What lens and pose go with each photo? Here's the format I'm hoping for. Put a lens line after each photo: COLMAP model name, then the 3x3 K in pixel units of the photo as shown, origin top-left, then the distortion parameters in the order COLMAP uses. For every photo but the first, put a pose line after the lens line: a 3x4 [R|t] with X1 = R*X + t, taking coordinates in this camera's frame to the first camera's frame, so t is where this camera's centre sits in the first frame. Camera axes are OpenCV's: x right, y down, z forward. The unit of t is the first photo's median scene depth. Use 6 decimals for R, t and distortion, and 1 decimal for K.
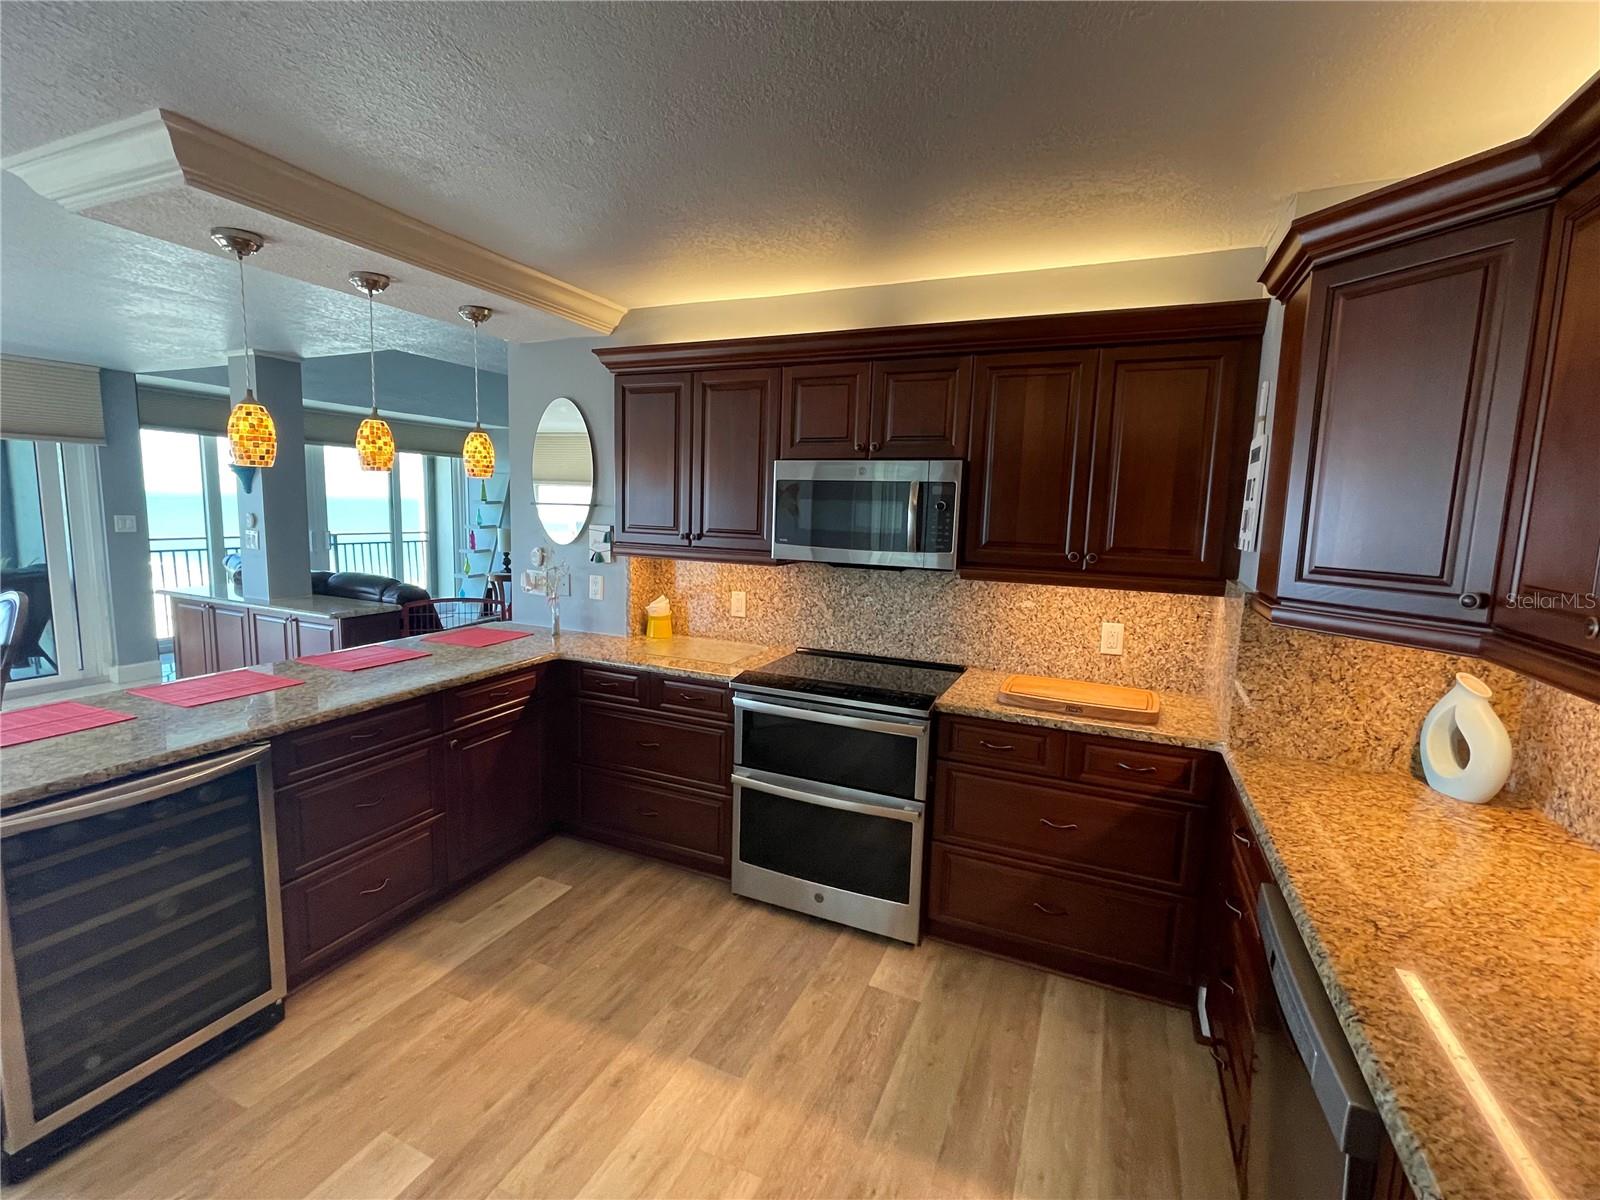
lens RADIAL K [[721.9, 0, 792.1], [0, 721.9, 598.2], [0, 0, 1]] dist [-0.003590, 0.000010]
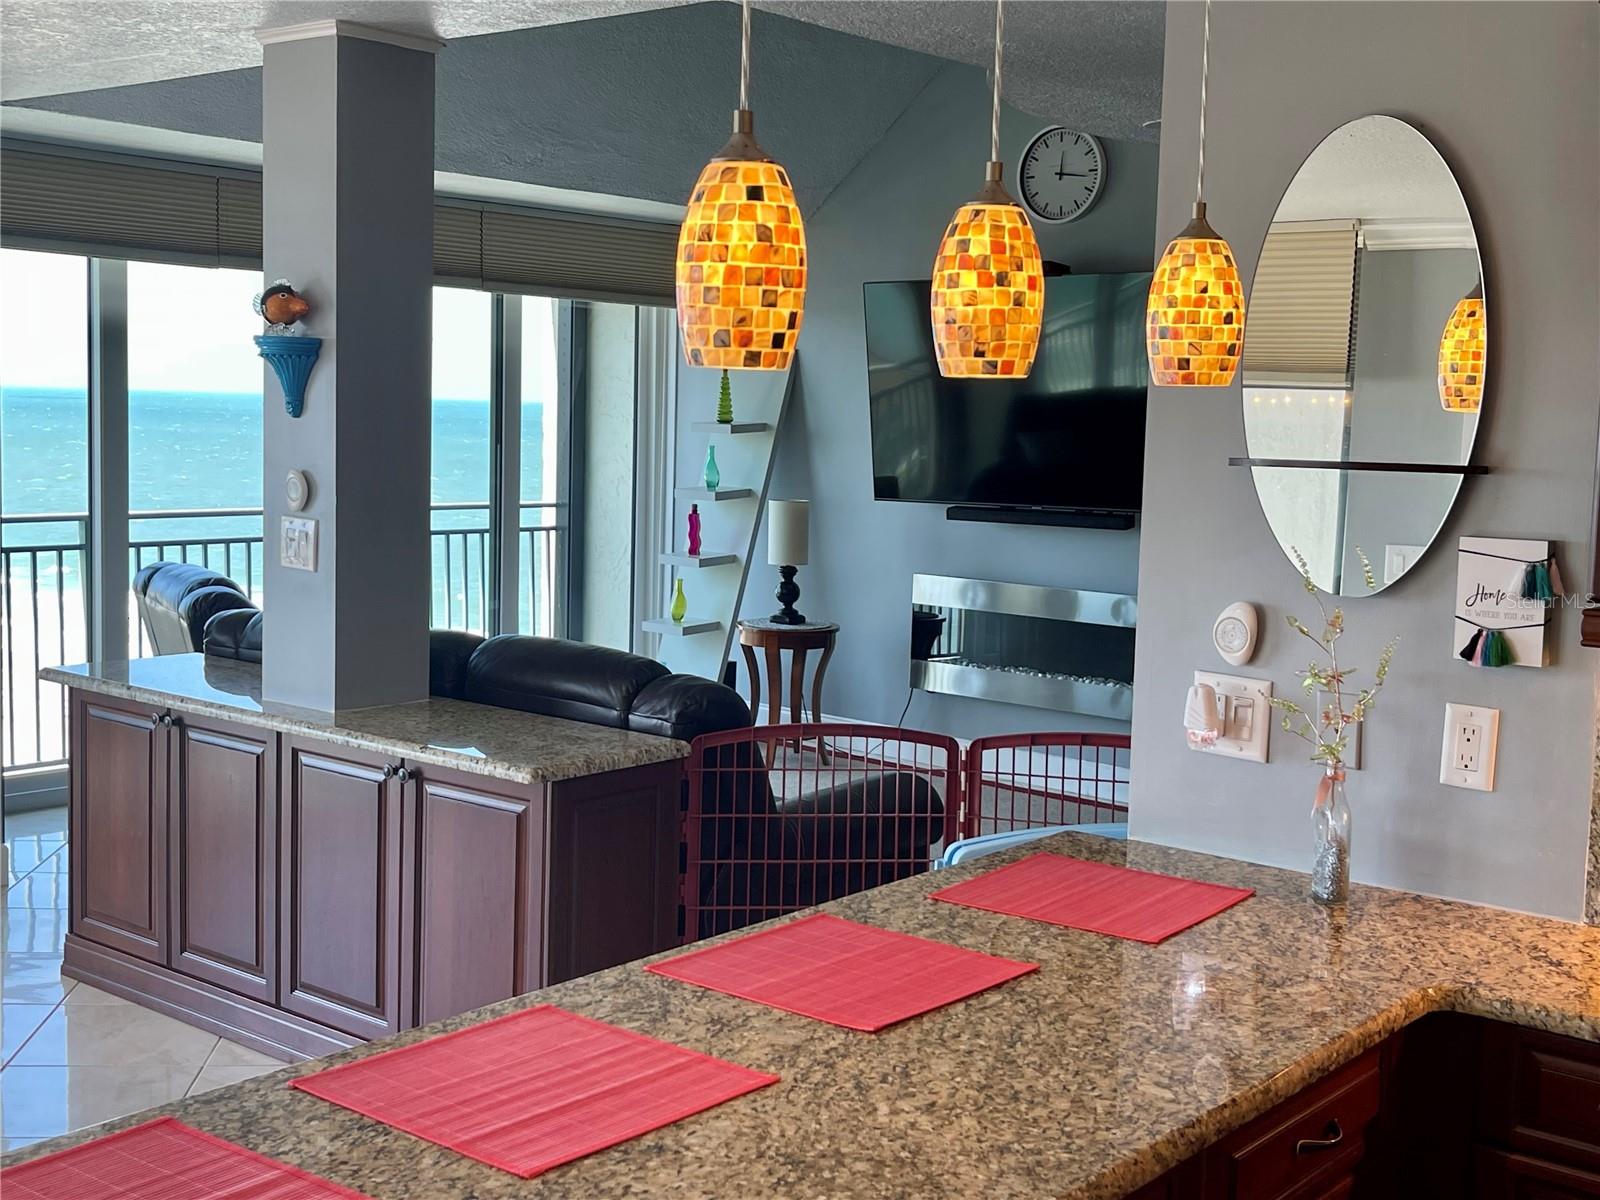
lens RADIAL K [[1945.7, 0, 801.2], [0, 1945.7, 590.4], [0, 0, 1]] dist [0.063126, 0.000000]
pose [[0.967104, 0.023032, -0.253335, -0.265269], [-0.032904, 0.998852, -0.034801, -0.033263], [0.252243, 0.041992, 0.966752, 0.119525]]
